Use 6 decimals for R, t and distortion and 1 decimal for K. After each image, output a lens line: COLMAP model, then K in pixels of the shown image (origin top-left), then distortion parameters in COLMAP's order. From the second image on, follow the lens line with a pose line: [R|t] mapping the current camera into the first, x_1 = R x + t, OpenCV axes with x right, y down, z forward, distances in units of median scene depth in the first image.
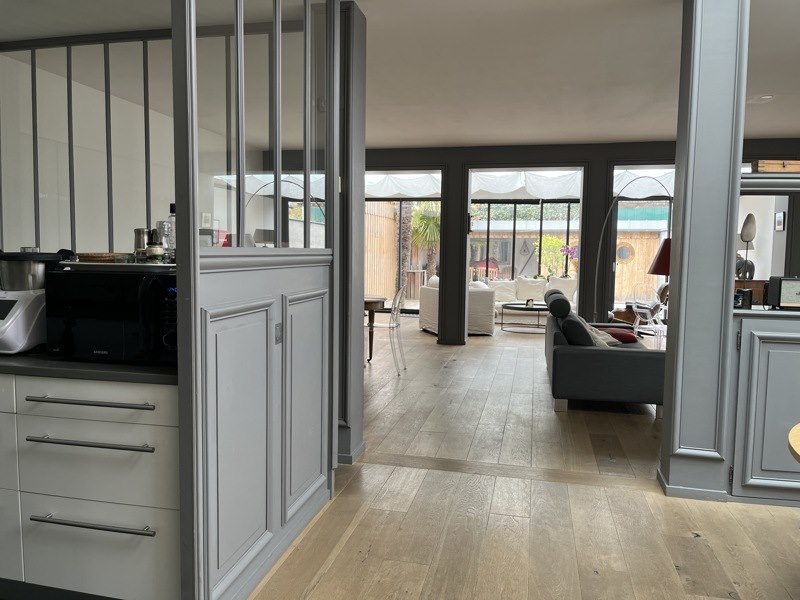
lens RADIAL K [[597.2, 0, 406.2], [0, 597.2, 298.4], [0, 0, 1]] dist [-0.046977, -0.016206]
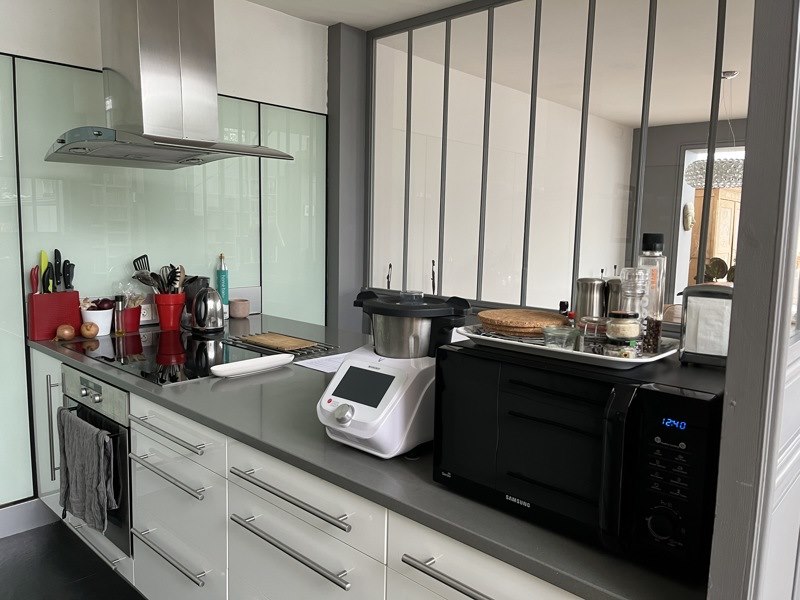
lens RADIAL K [[597.2, 0, 399.2], [0, 597.2, 301.9], [0, 0, 1]] dist [-0.046977, -0.016206]
pose [[0.838640, 0.043524, -0.542944, -0.279048], [-0.022334, 0.998712, 0.045563, -0.113709], [0.544228, -0.026085, 0.838532, 0.407875]]
